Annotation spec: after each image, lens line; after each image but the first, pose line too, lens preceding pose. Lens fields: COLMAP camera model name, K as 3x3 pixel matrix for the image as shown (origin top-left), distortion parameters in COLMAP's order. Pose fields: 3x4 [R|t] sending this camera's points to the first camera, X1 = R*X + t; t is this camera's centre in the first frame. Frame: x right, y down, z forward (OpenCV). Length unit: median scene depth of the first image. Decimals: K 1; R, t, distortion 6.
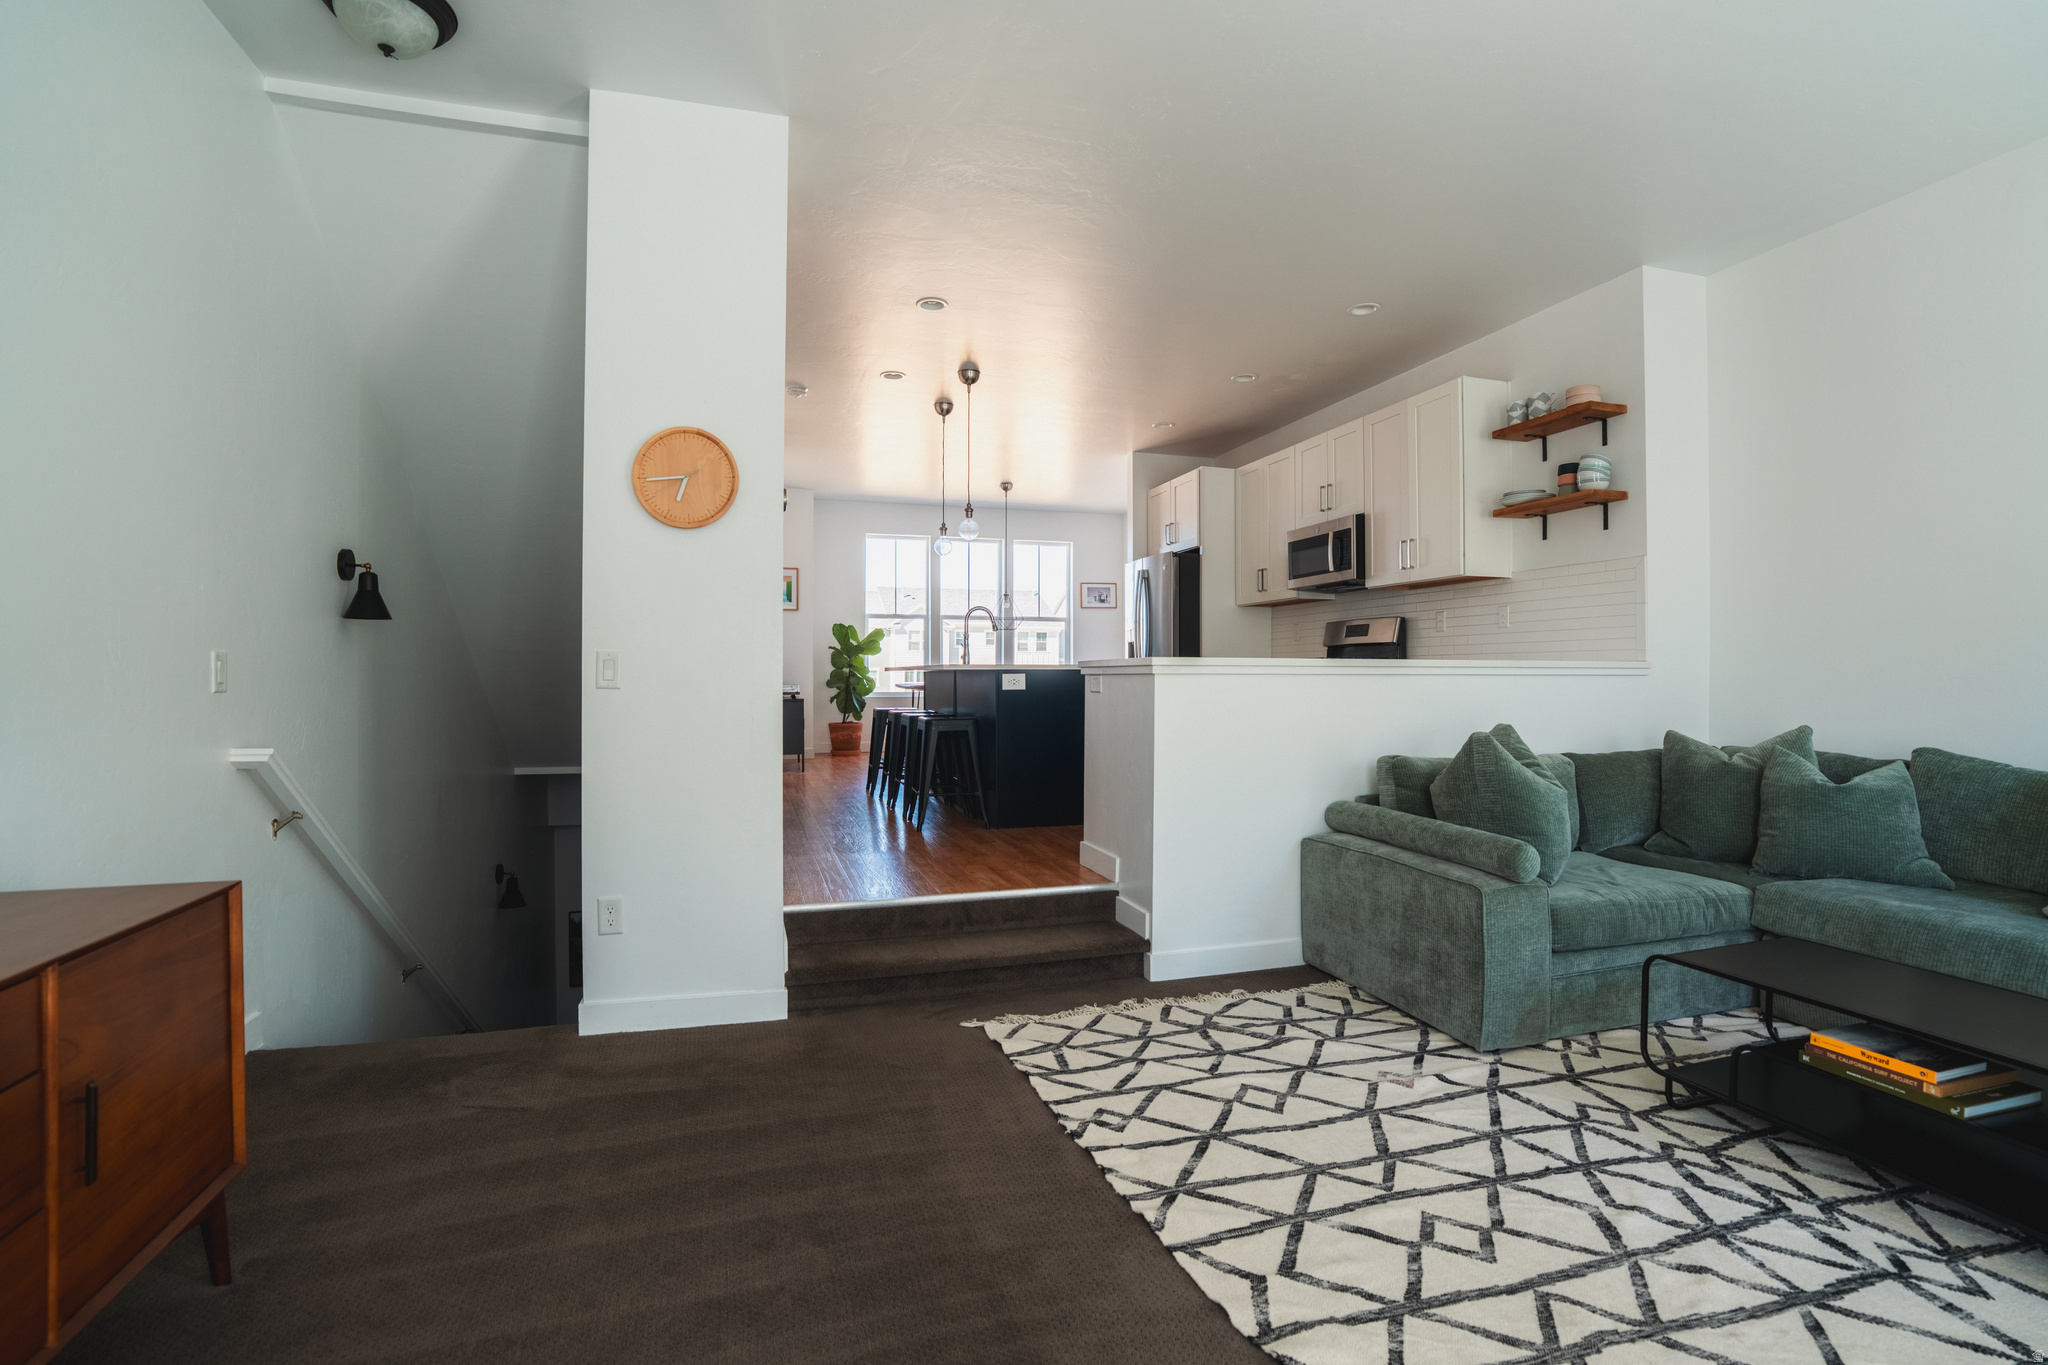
lens RADIAL K [[940.4, 0, 1039.3], [0, 940.4, 674.0], [0, 0, 1]] dist [-0.067760, 0.022414]
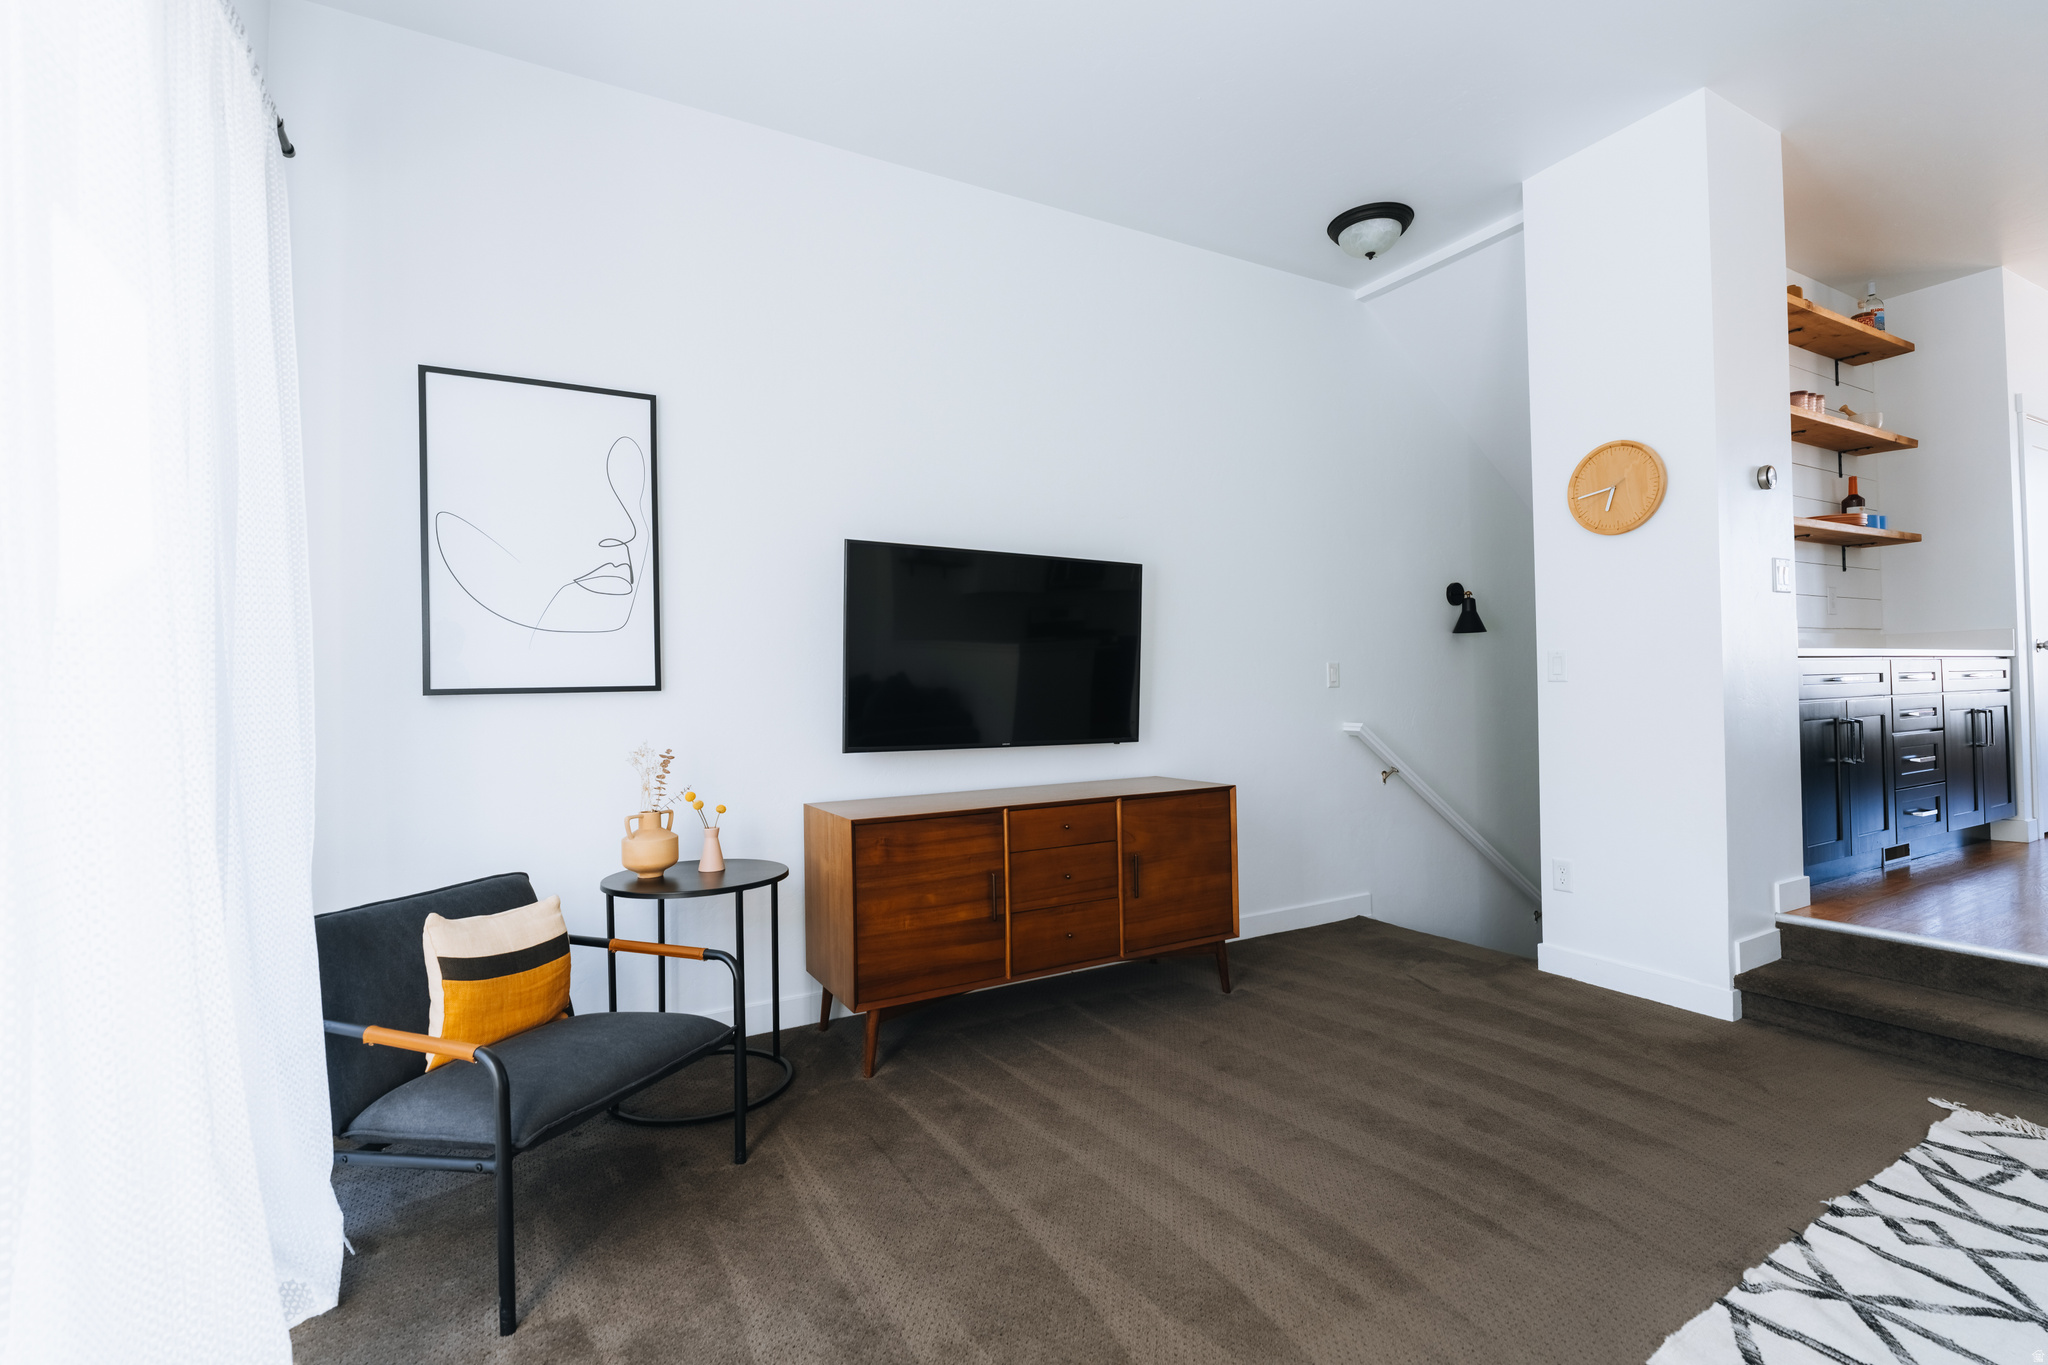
lens RADIAL K [[940.4, 0, 1039.3], [0, 940.4, 674.0], [0, 0, 1]] dist [-0.067760, 0.022414]
pose [[0.203719, -0.020974, -0.978805, 0.649825], [0.020520, 0.999642, -0.017150, 0.015495], [0.978814, -0.016591, 0.204076, 0.138230]]
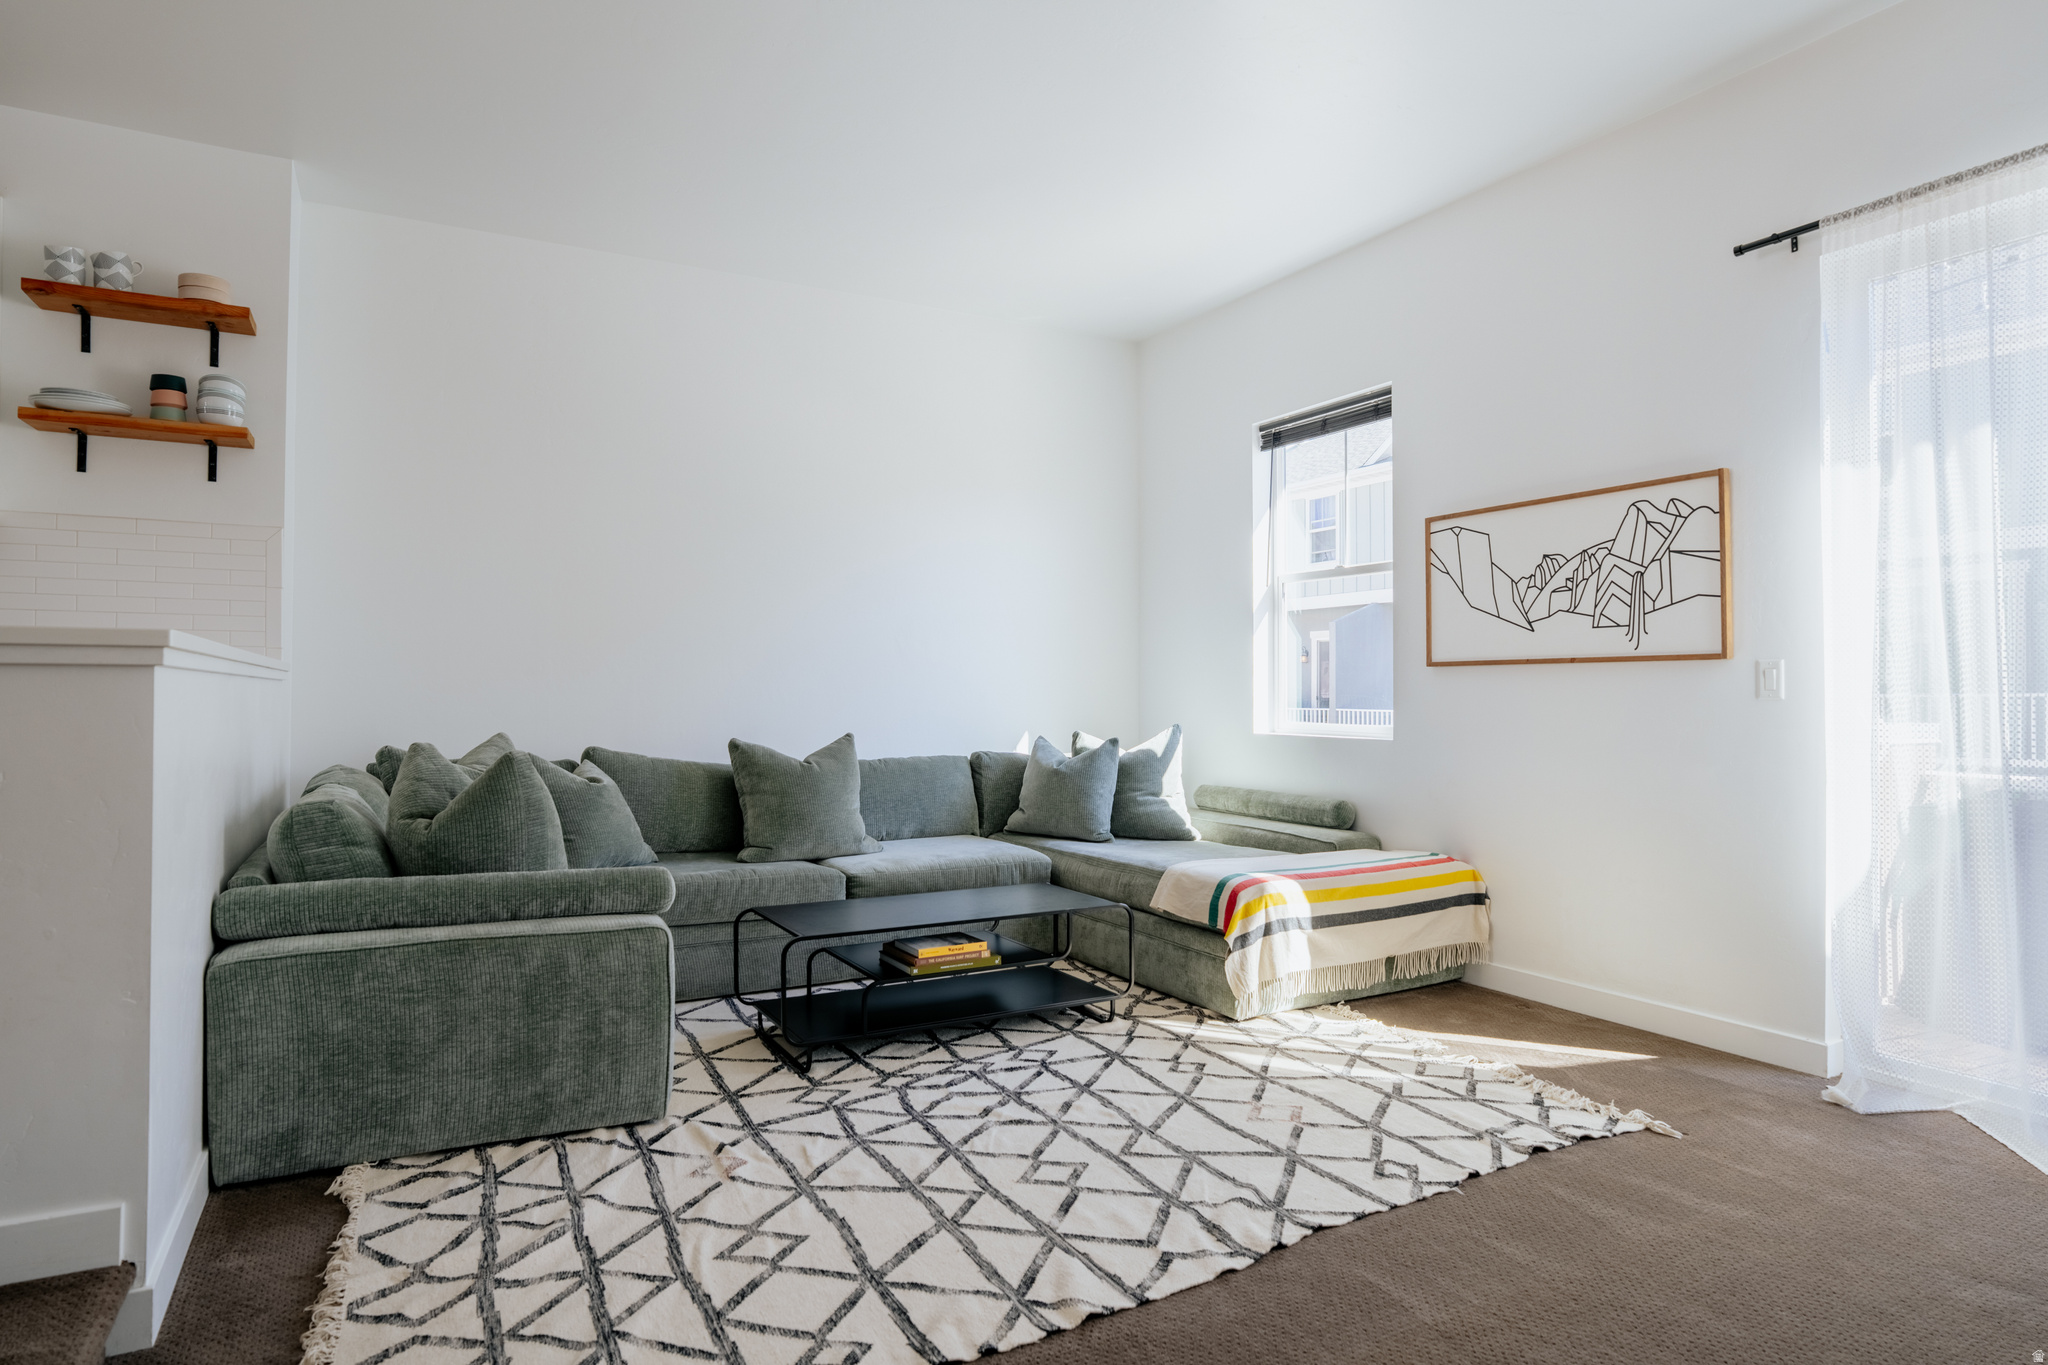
lens RADIAL K [[1136.1, 0, 1024.0], [0, 1136.1, 682.5], [0, 0, 1]] dist [-0.039489, 0.000210]
pose [[-0.185730, 0.005376, 0.982586, -0.712035], [-0.009833, 0.999925, -0.007329, 0.008720], [-0.982552, -0.011023, -0.185663, 0.997386]]
